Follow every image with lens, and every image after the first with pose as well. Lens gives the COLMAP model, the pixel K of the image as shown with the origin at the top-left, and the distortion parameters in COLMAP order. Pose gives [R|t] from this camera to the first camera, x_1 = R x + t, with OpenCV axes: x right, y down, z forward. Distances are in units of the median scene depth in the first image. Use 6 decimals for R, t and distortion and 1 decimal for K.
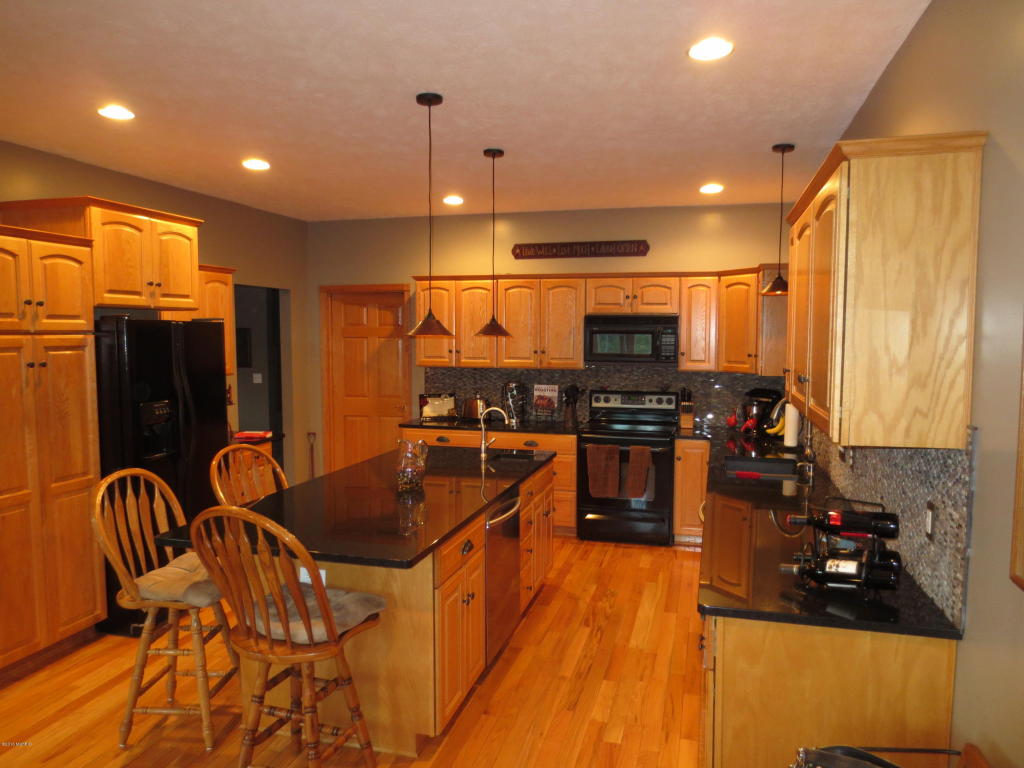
lens RADIAL K [[727.3, 0, 522.0], [0, 727.3, 390.3], [0, 0, 1]] dist [-0.031861, 0.013683]
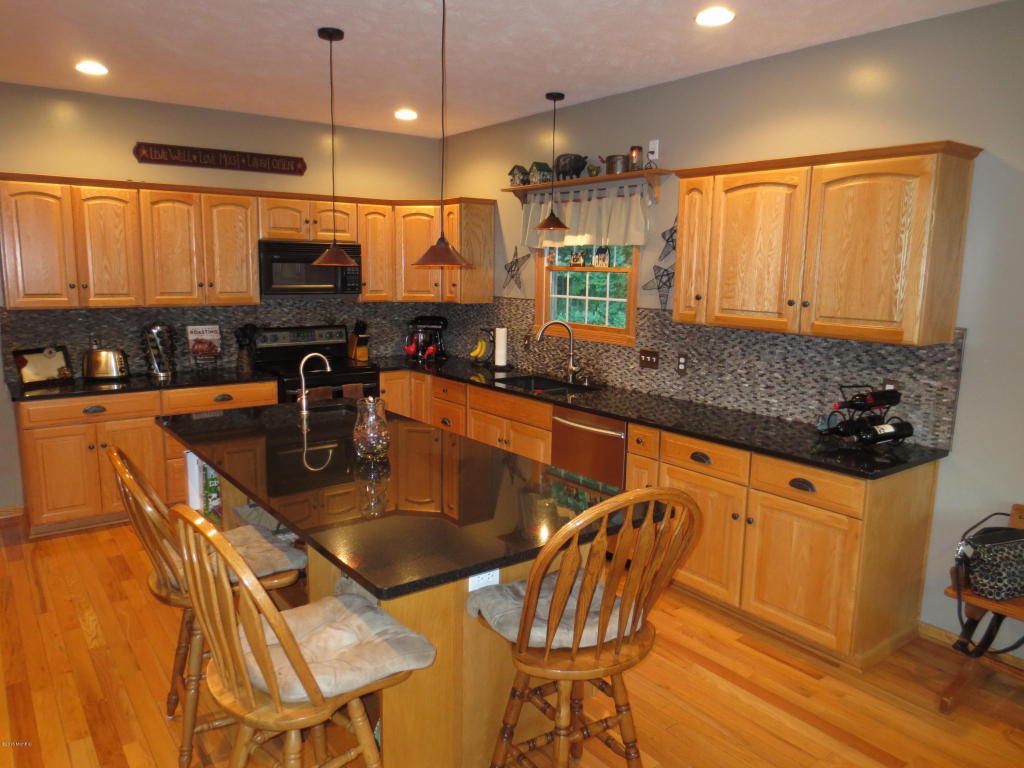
lens RADIAL K [[727.3, 0, 520.7], [0, 727.3, 382.7], [0, 0, 1]] dist [-0.031861, 0.013683]
pose [[0.605308, -0.119589, 0.786957, -0.404545], [0.050170, 0.992416, 0.112221, -0.017368], [-0.794409, -0.028447, 0.606717, 0.232001]]
